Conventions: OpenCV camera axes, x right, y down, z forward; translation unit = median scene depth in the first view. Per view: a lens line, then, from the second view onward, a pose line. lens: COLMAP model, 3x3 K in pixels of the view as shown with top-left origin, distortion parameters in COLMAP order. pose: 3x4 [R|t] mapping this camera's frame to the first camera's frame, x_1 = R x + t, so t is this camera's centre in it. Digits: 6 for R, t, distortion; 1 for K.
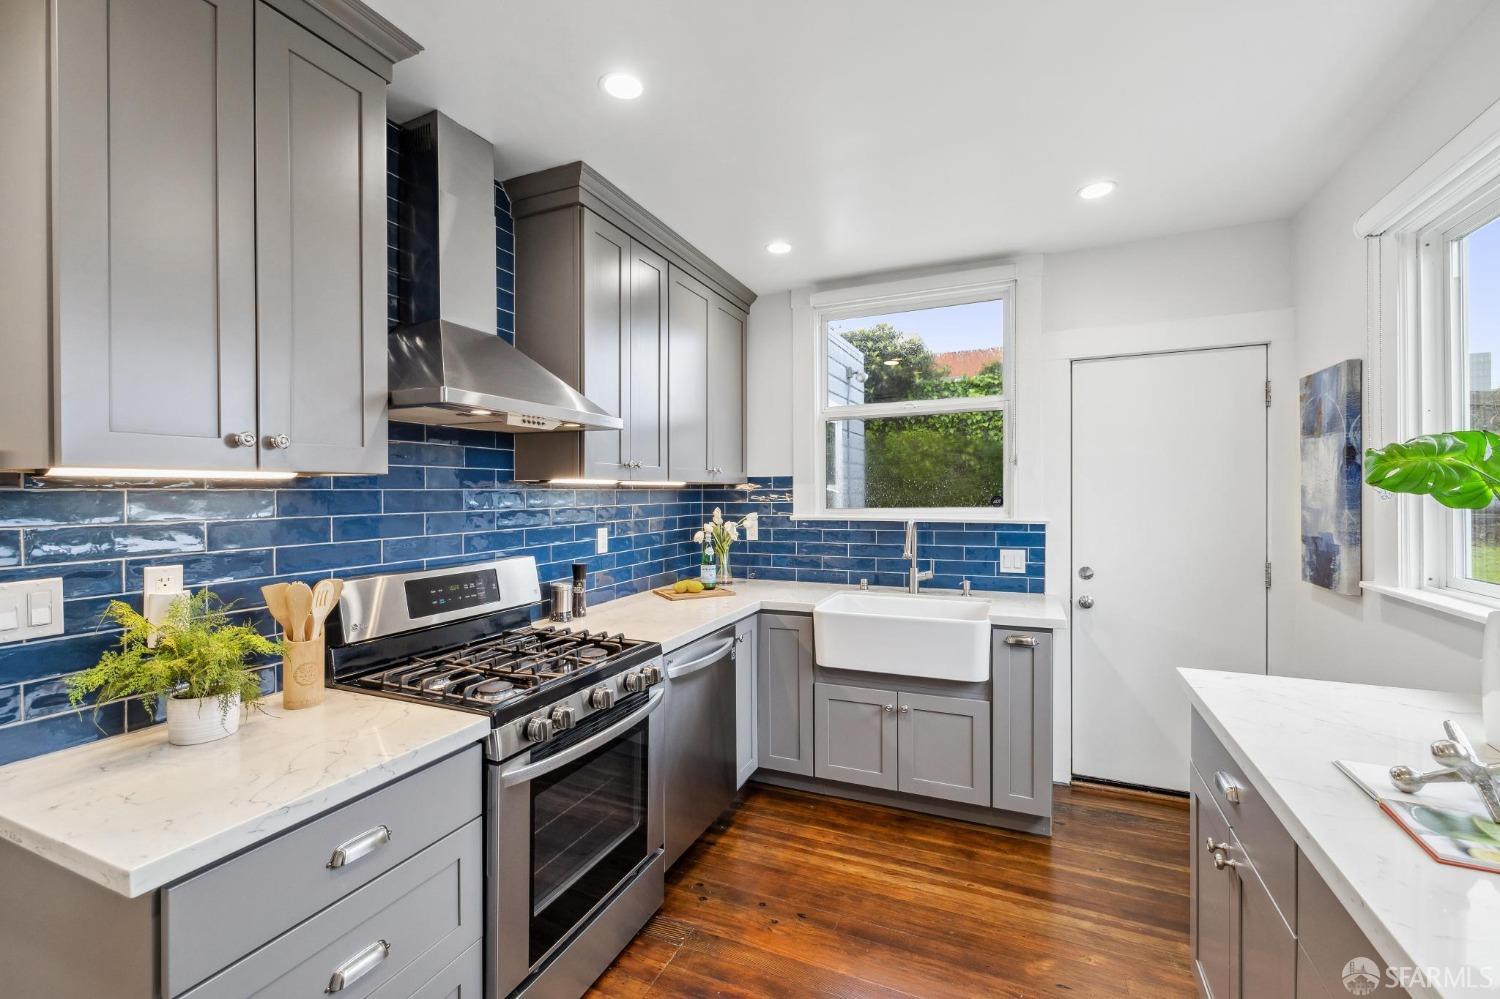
lens RADIAL K [[637.0, 0, 730.5], [0, 637.0, 494.8], [0, 0, 1]] dist [0.000195, -0.000034]
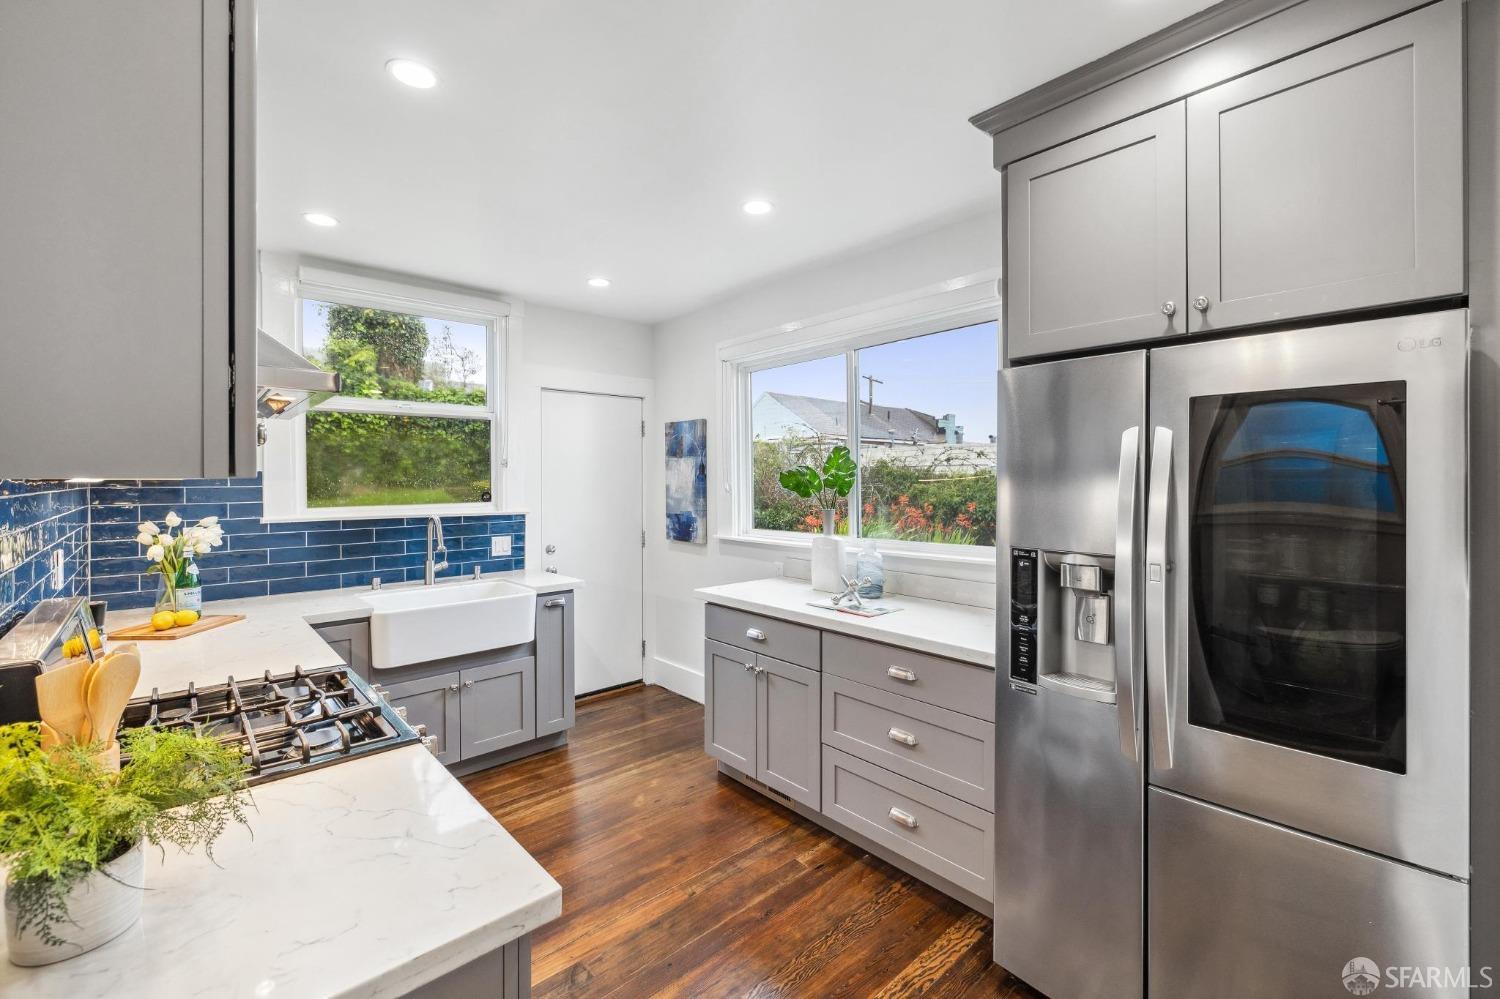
lens RADIAL K [[635.3, 0, 747.0], [0, 635.3, 482.2], [0, 0, 1]] dist [0.000397, 0.000287]
pose [[0.393794, 0.002505, 0.919195, -0.570612], [0.003036, 0.999987, -0.004025, -0.012856], [-0.919194, 0.004376, 0.393782, 0.108940]]
